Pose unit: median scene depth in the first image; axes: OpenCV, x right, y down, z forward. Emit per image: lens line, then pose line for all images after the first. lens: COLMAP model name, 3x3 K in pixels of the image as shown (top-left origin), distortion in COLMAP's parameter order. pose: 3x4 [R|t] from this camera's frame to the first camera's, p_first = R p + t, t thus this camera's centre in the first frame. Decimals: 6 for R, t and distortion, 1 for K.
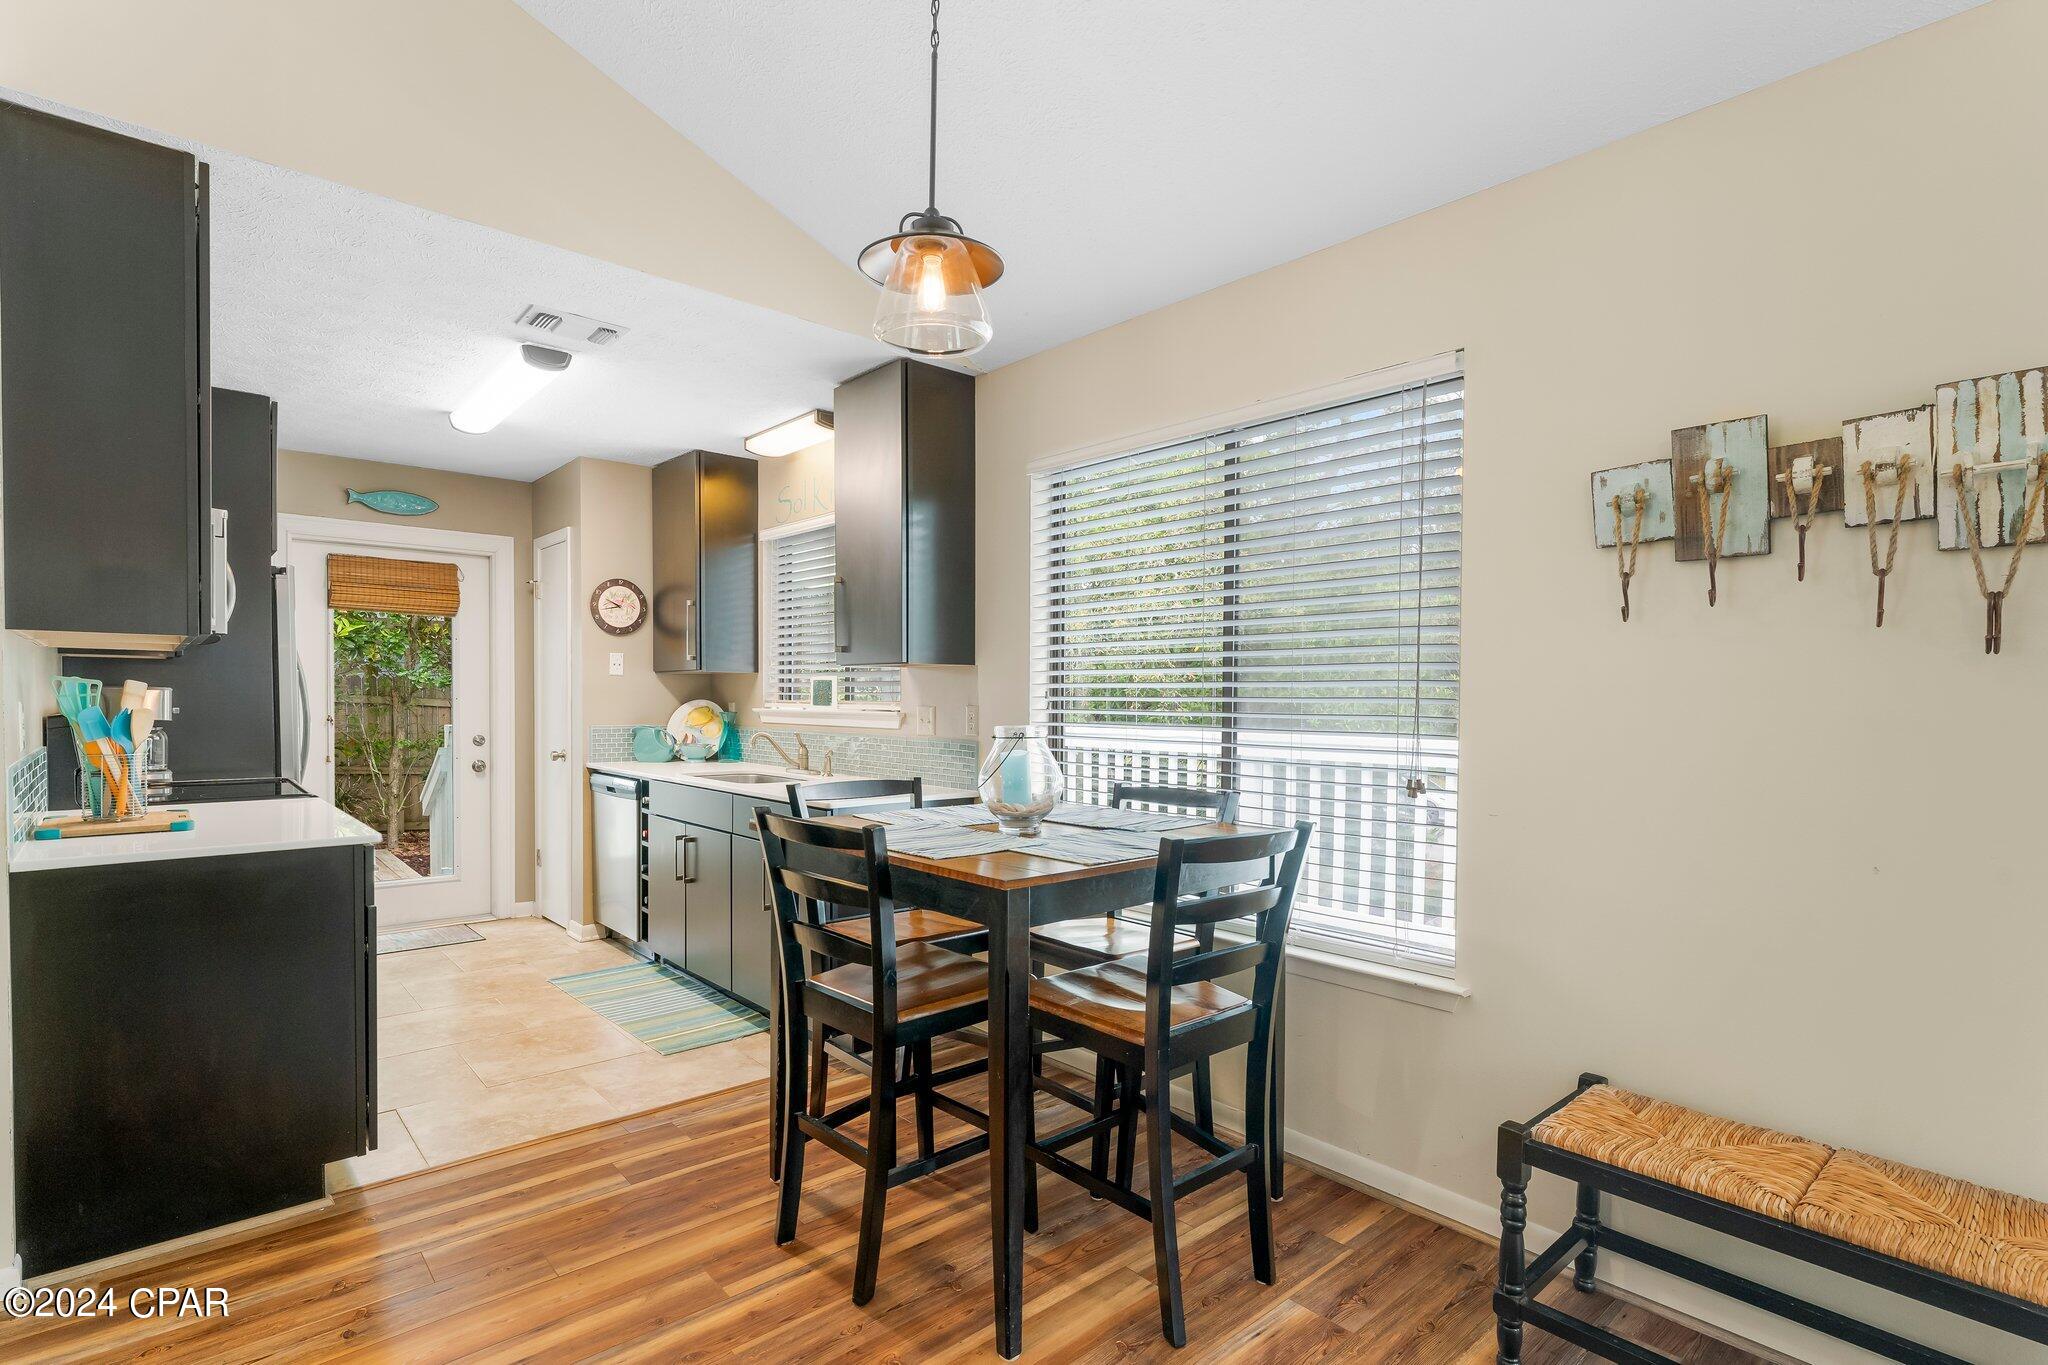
lens RADIAL K [[981.0, 0, 1020.1], [0, 981.0, 713.8], [0, 0, 1]] dist [-0.003371, 0.000050]
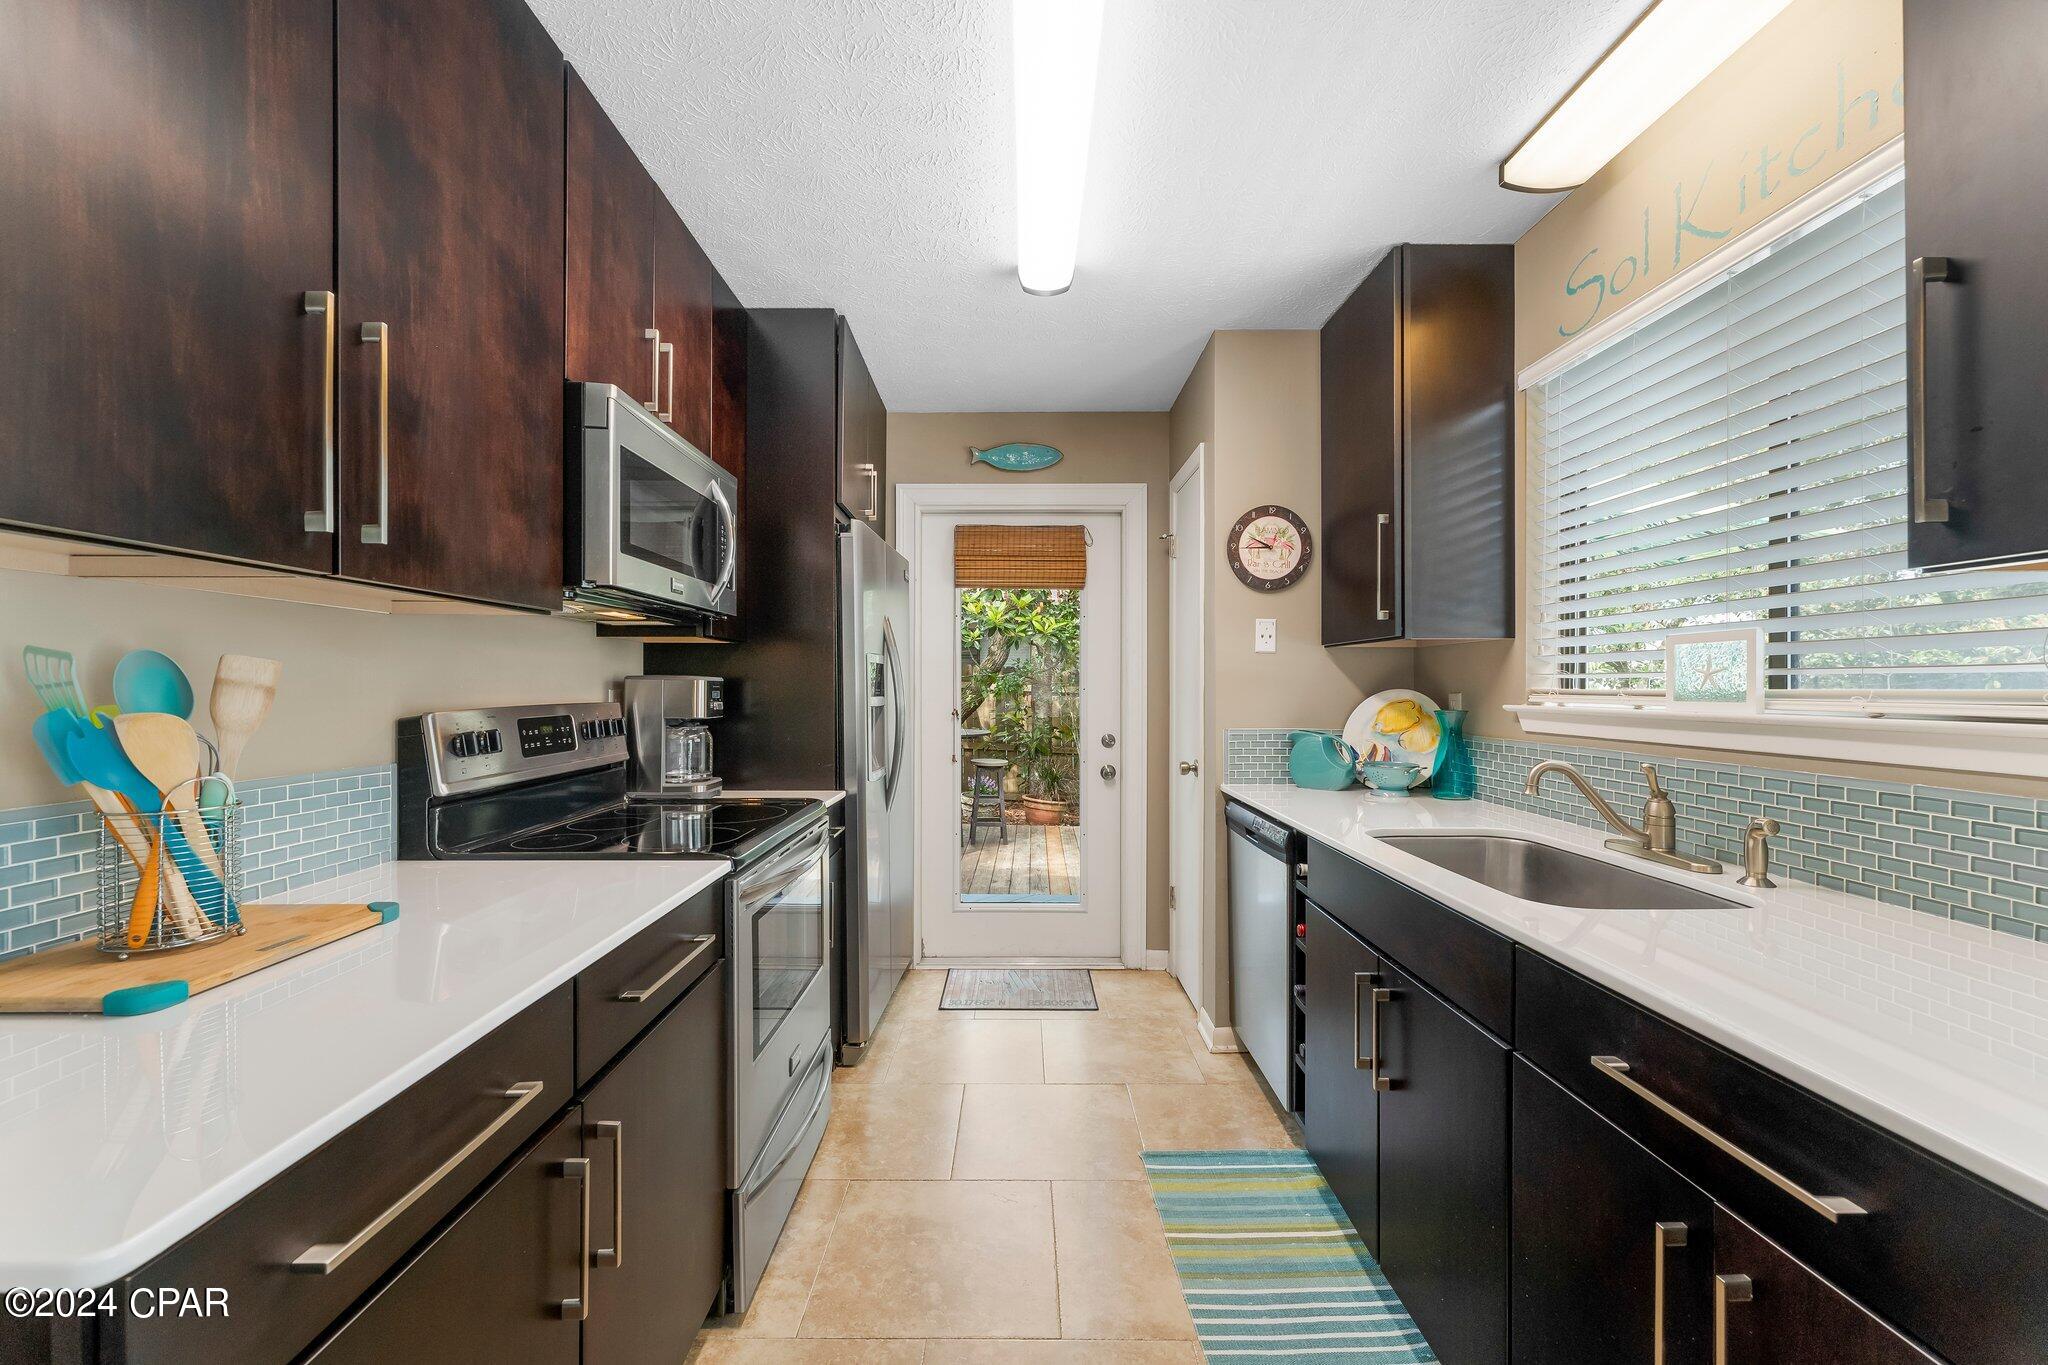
lens RADIAL K [[832.2, 0, 1016.0], [0, 832.2, 695.1], [0, 0, 1]] dist [0.000743, -0.000021]
pose [[0.749564, 0.000538, -0.661931, -0.170426], [-0.005838, 0.999966, -0.005798, -0.006614], [0.661906, 0.008211, 0.749542, 0.479286]]
